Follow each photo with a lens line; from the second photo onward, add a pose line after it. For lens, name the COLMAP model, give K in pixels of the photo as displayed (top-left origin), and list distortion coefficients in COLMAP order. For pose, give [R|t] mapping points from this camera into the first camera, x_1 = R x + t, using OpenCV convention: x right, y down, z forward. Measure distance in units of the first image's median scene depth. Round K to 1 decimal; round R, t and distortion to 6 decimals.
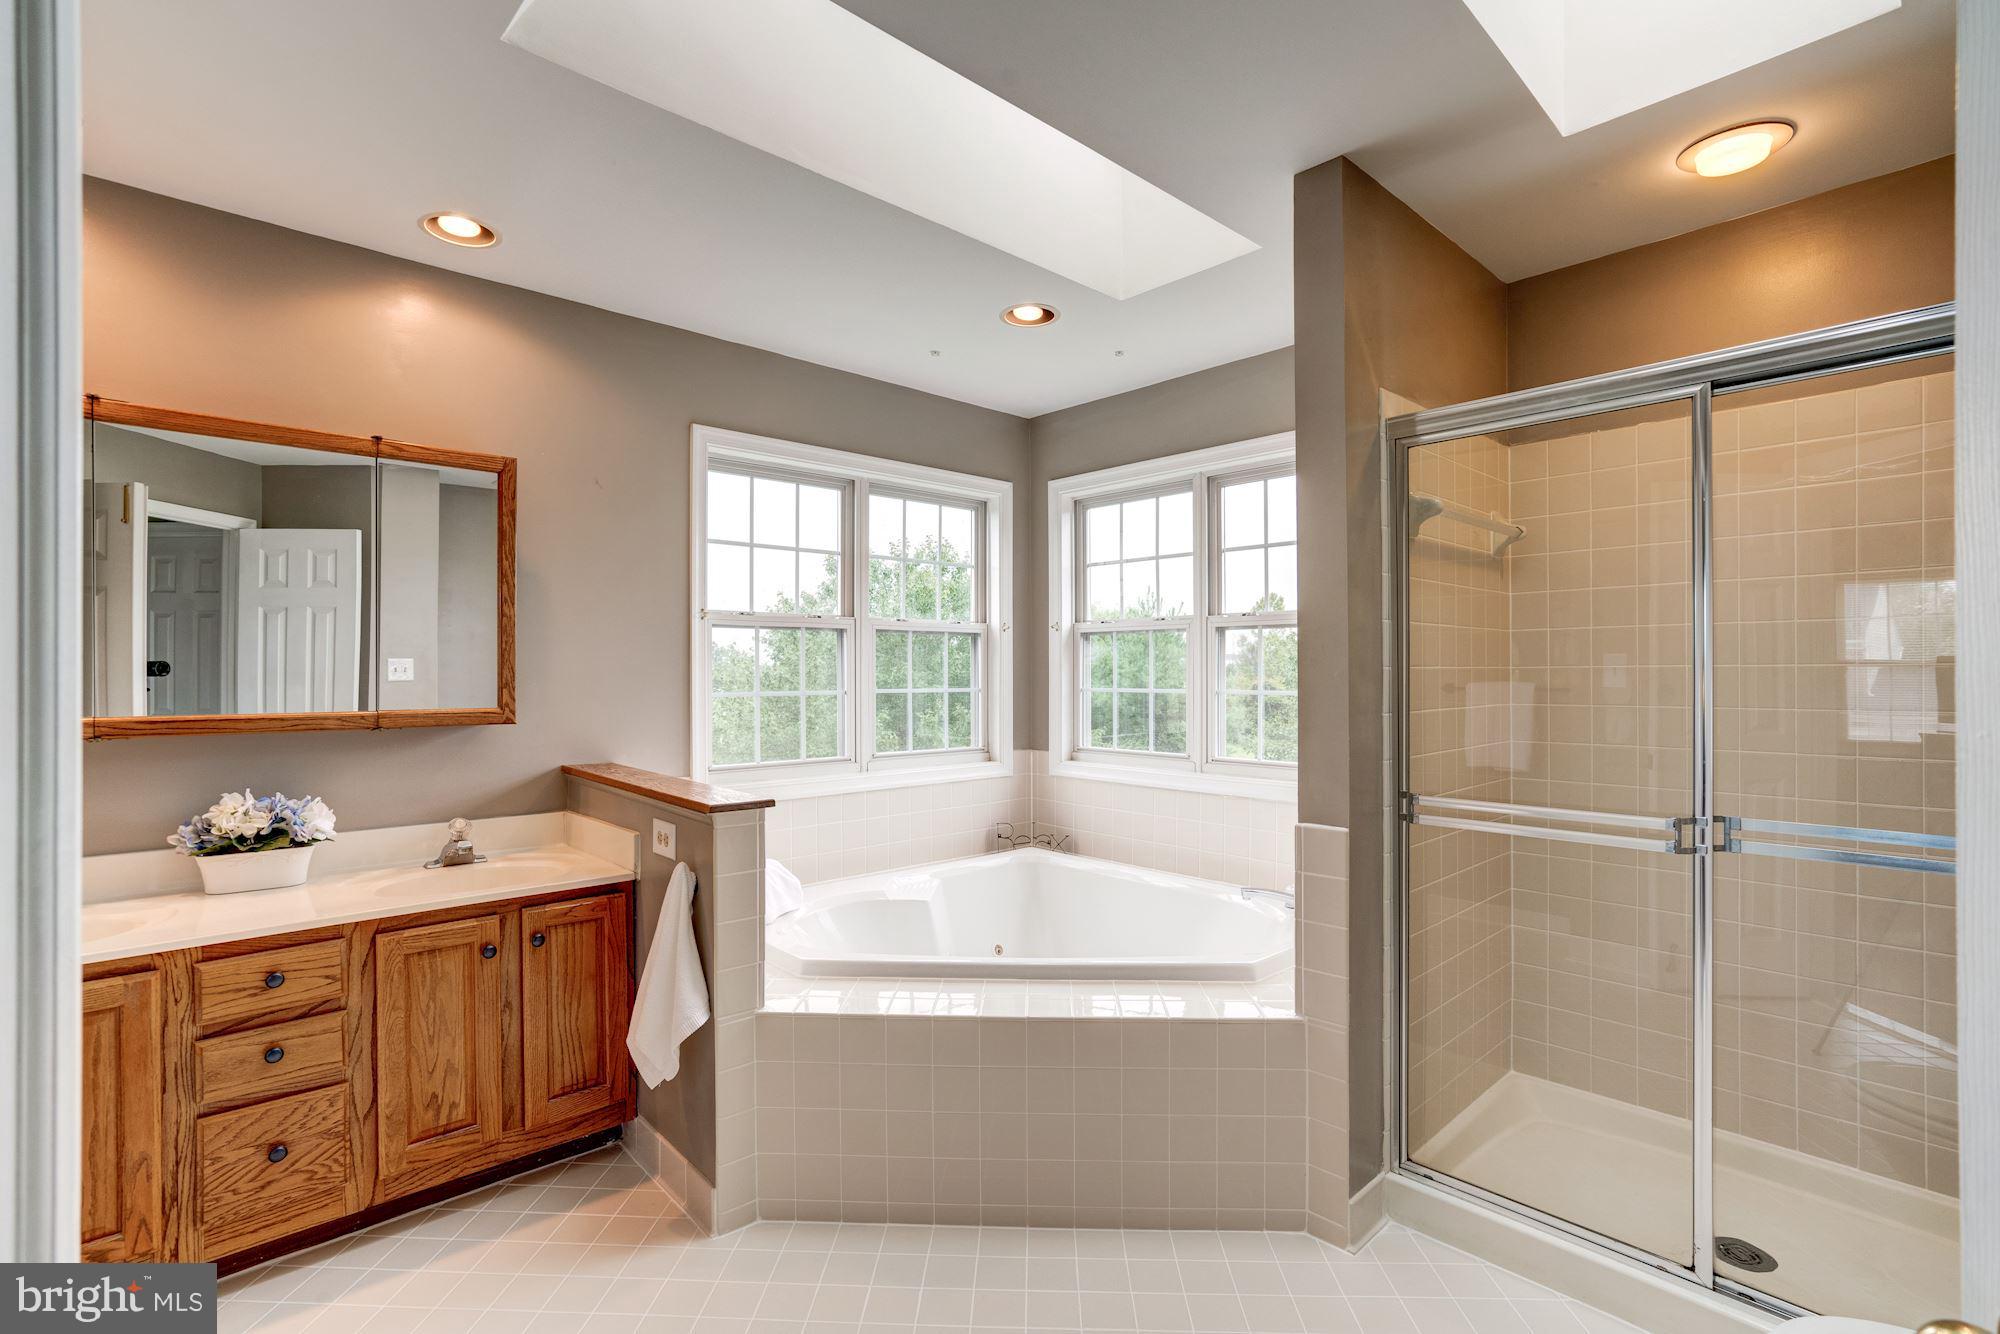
lens RADIAL K [[913.9, 0, 998.0], [0, 913.9, 676.1], [0, 0, 1]] dist [-0.037122, 0.016701]
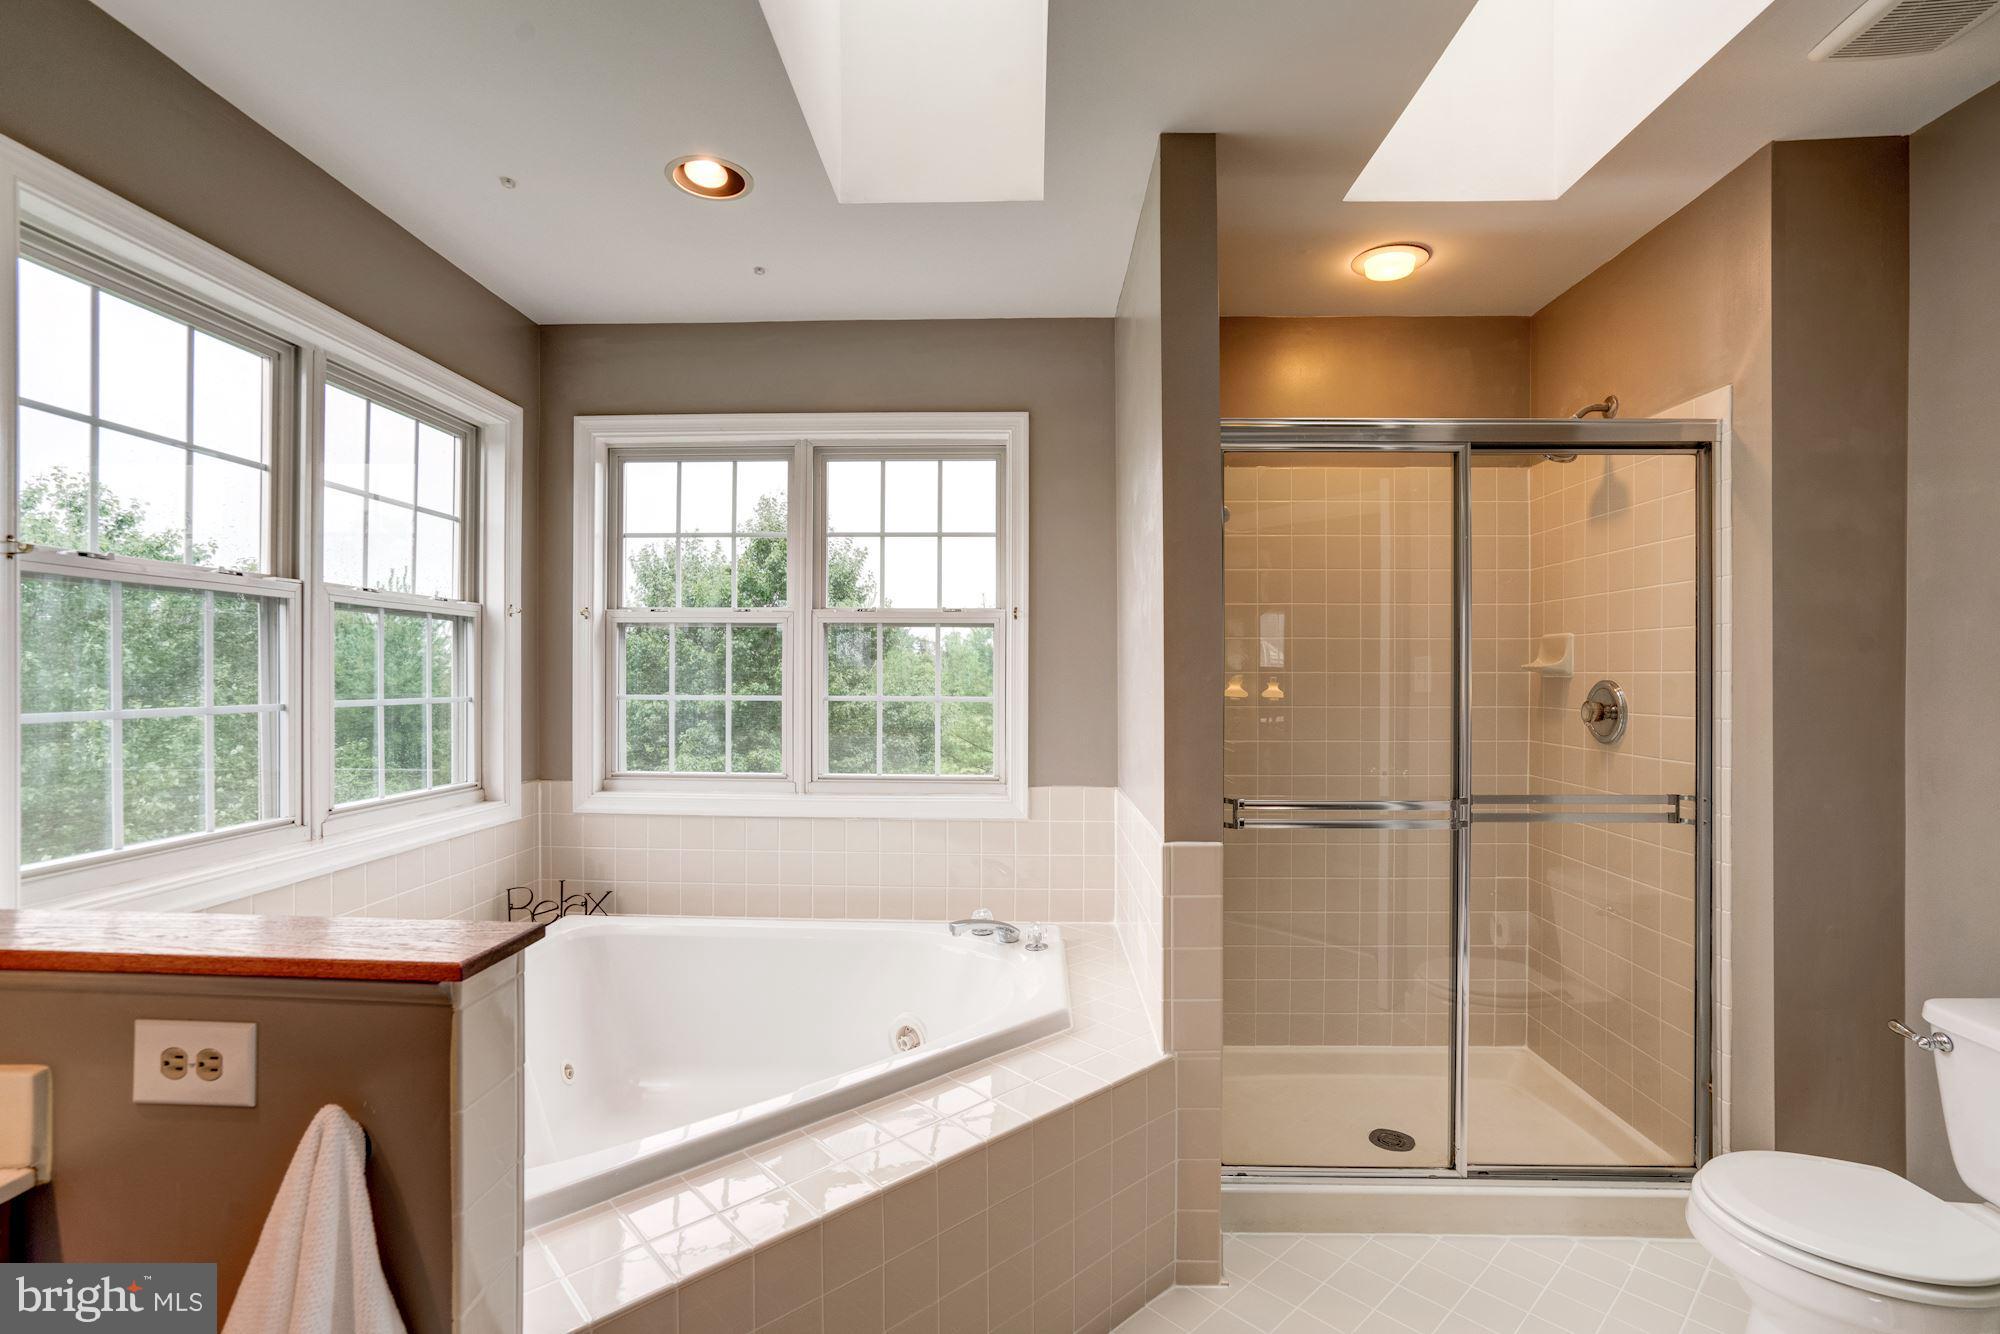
lens RADIAL K [[913.9, 0, 998.0], [0, 913.9, 676.1], [0, 0, 1]] dist [-0.037122, 0.016701]
pose [[0.706689, 0.002895, 0.707519, -0.244810], [-0.002081, 0.999996, -0.002013, -0.002118], [-0.707521, -0.000049, 0.706692, 0.264075]]
